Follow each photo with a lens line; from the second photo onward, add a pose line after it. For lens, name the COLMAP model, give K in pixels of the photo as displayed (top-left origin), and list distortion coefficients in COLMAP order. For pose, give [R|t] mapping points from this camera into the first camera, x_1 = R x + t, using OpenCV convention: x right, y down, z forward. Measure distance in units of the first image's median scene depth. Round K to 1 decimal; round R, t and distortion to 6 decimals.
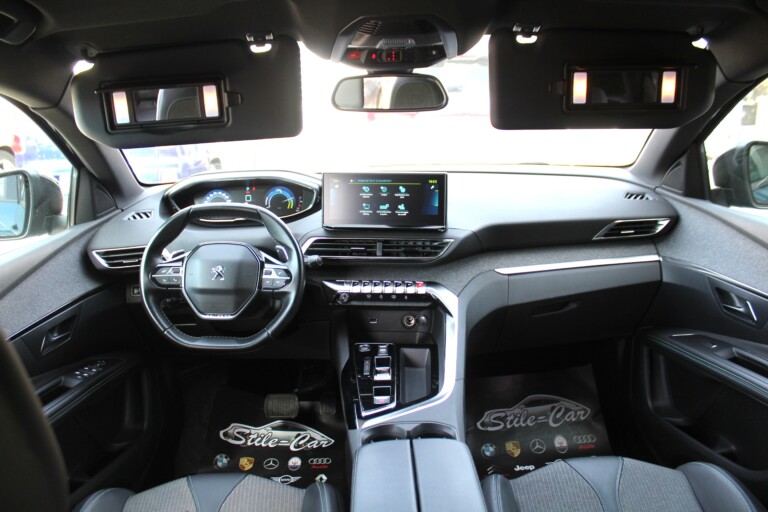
lens RADIAL K [[628.0, 0, 384.0], [0, 628.0, 256.0], [0, 0, 1]] dist [-0.060738, 0.003978]
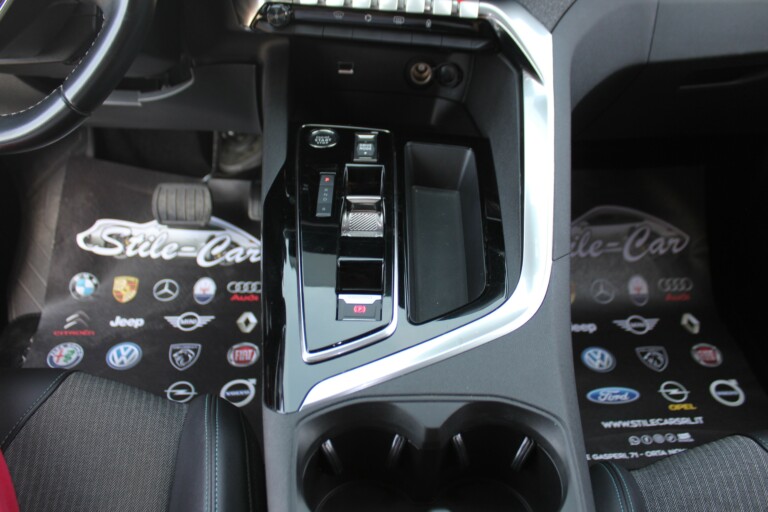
lens RADIAL K [[591.6, 0, 419.7], [0, 591.6, 256.2], [0, 0, 1]] dist [-0.109798, 0.002182]
pose [[0.989235, 0.024767, 0.144227, -0.017892], [-0.088350, 0.886763, 0.453703, 0.025023], [-0.116658, -0.461561, 0.879404, 0.509198]]
